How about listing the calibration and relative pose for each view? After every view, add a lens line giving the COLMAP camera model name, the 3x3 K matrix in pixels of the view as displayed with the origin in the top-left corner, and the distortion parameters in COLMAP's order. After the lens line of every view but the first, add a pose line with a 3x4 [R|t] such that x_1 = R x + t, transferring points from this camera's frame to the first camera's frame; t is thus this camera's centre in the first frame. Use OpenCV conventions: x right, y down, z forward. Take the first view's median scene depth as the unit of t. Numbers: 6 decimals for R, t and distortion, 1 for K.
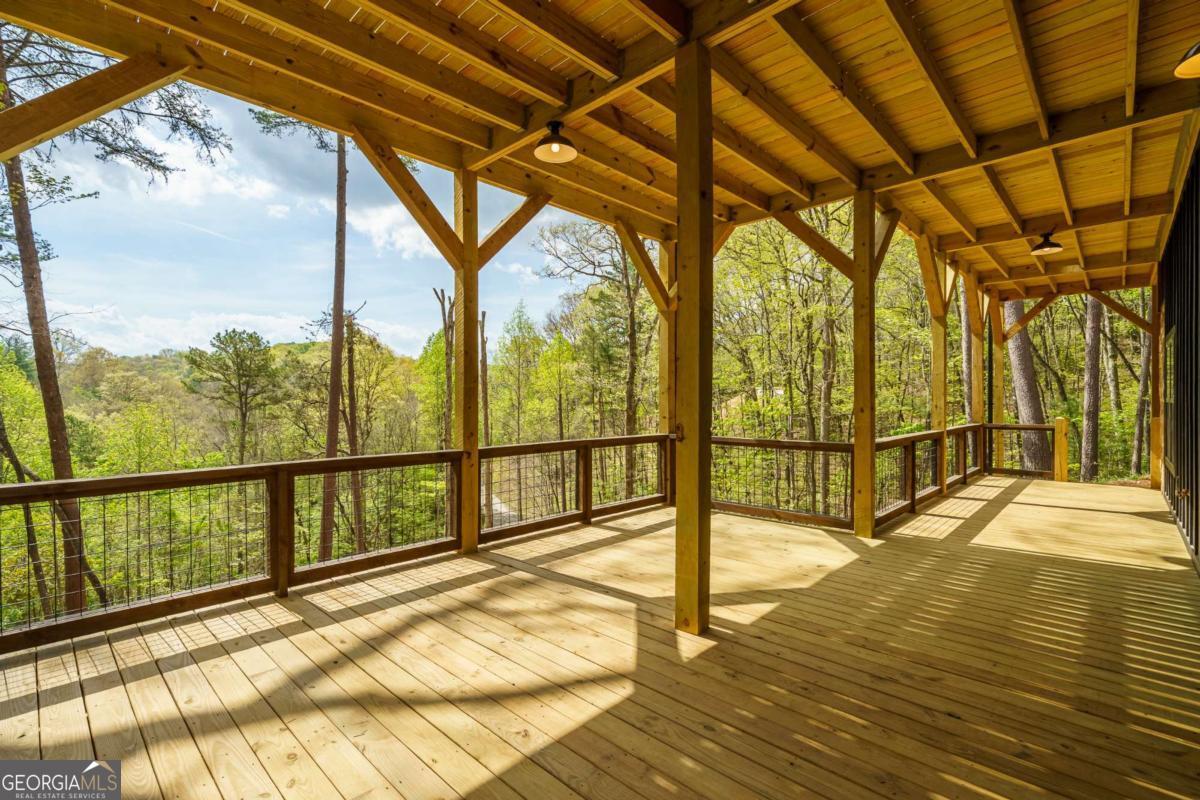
lens RADIAL K [[540.9, 0, 600.0], [0, 540.9, 400.0], [0, 0, 1]] dist [0.001111, 0.000216]
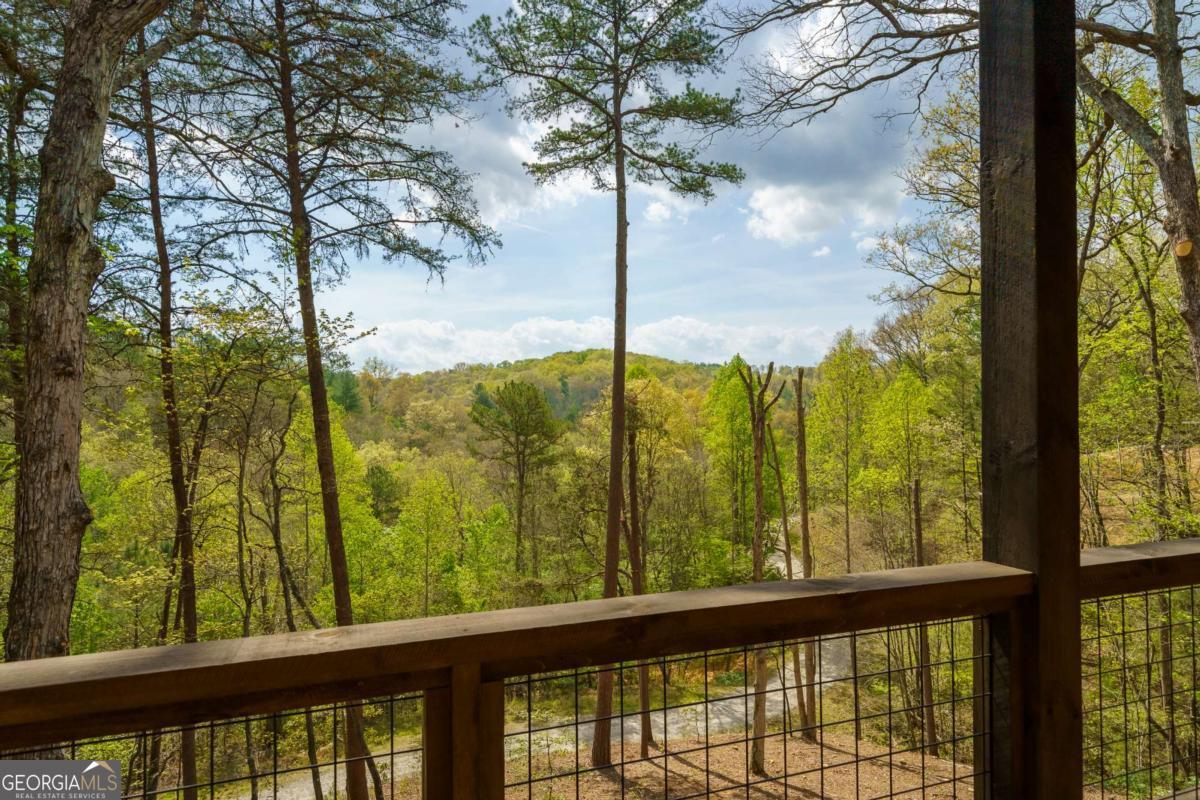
lens RADIAL K [[687.3, 0, 600.0], [0, 687.3, 400.0], [0, 0, 1]] dist [-0.028560, -0.000079]
pose [[0.889858, -0.011117, -0.456102, -0.035991], [0.002142, 0.999794, -0.020190, -0.097171], [0.456233, 0.016989, 0.889698, 0.069229]]
